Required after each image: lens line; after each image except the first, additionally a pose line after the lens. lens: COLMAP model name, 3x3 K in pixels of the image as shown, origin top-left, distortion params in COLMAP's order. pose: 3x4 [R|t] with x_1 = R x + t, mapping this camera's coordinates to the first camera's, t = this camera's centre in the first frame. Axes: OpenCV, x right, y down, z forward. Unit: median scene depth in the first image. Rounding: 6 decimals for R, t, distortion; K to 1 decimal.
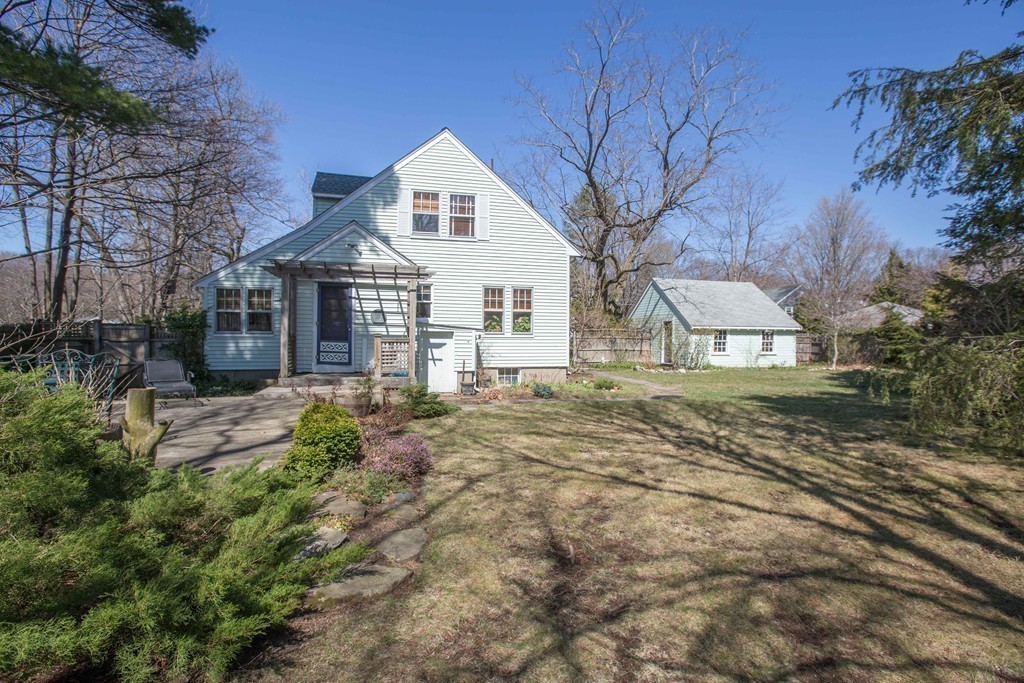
lens RADIAL K [[451.9, 0, 513.3], [0, 451.9, 336.8], [0, 0, 1]] dist [-0.039210, 0.000102]
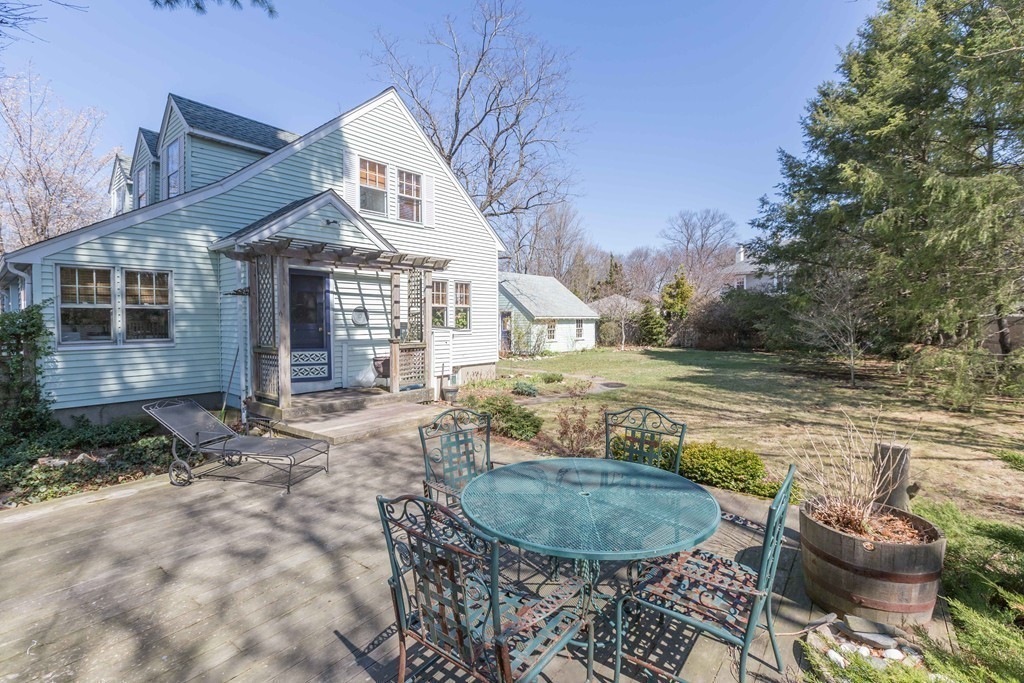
lens RADIAL K [[458.7, 0, 511.7], [0, 458.7, 333.8], [0, 0, 1]] dist [-0.000345, -0.000093]
pose [[0.820895, -0.027078, 0.570437, -0.516121], [0.008469, 0.999343, 0.035251, -0.038237], [-0.571017, -0.024107, 0.820584, 0.174477]]
